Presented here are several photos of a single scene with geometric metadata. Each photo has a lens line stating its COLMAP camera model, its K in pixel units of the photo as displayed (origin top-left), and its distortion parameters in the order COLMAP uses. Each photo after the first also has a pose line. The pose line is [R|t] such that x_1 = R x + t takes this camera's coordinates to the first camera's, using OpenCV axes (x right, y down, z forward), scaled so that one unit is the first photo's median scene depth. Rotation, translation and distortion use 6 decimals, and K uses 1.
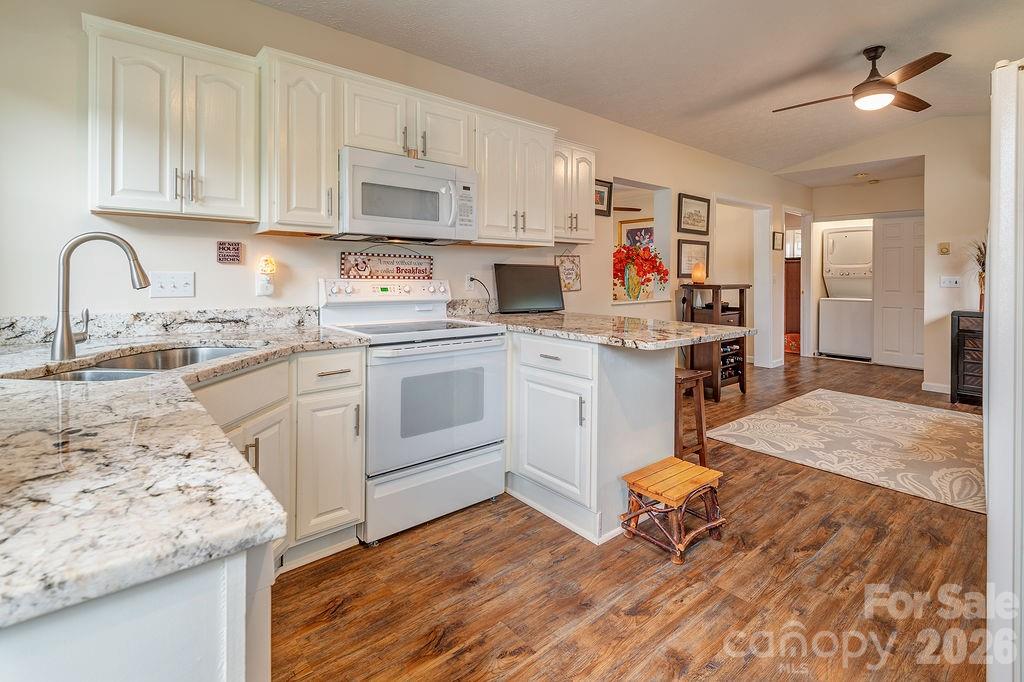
lens RADIAL K [[467.6, 0, 521.7], [0, 467.6, 276.7], [0, 0, 1]] dist [0.018836, -0.002480]
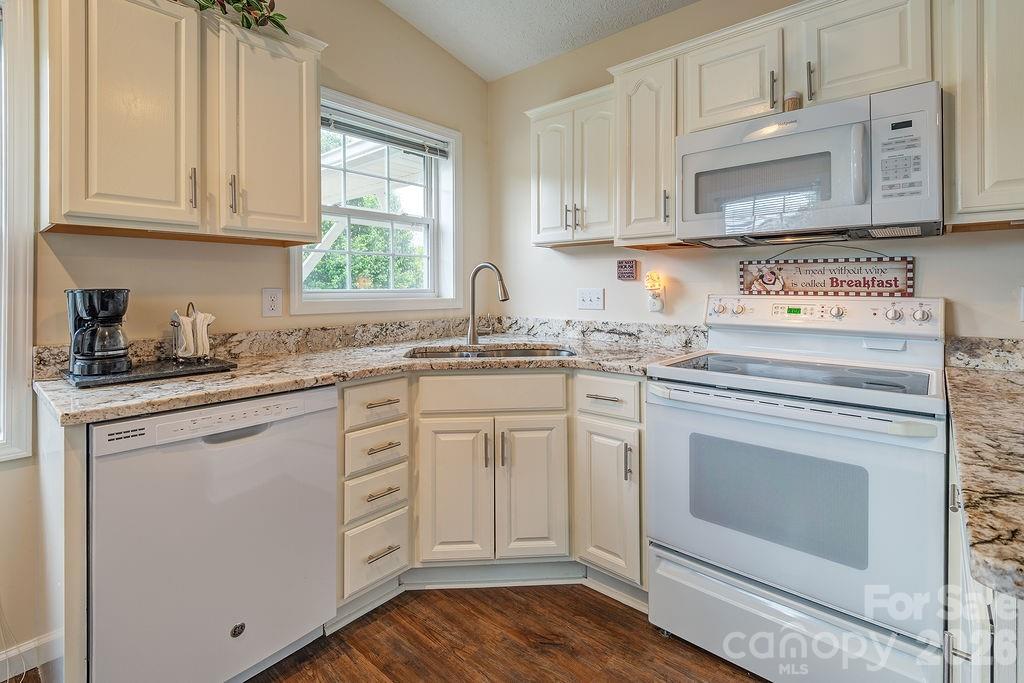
lens RADIAL K [[467.6, 0, 509.8], [0, 467.6, 288.0], [0, 0, 1]] dist [0.018836, -0.002480]
pose [[0.171367, -0.008451, -0.985171, 0.322843], [0.000111, 0.999963, -0.008559, -0.000605], [0.985207, 0.001357, 0.171361, 0.462603]]
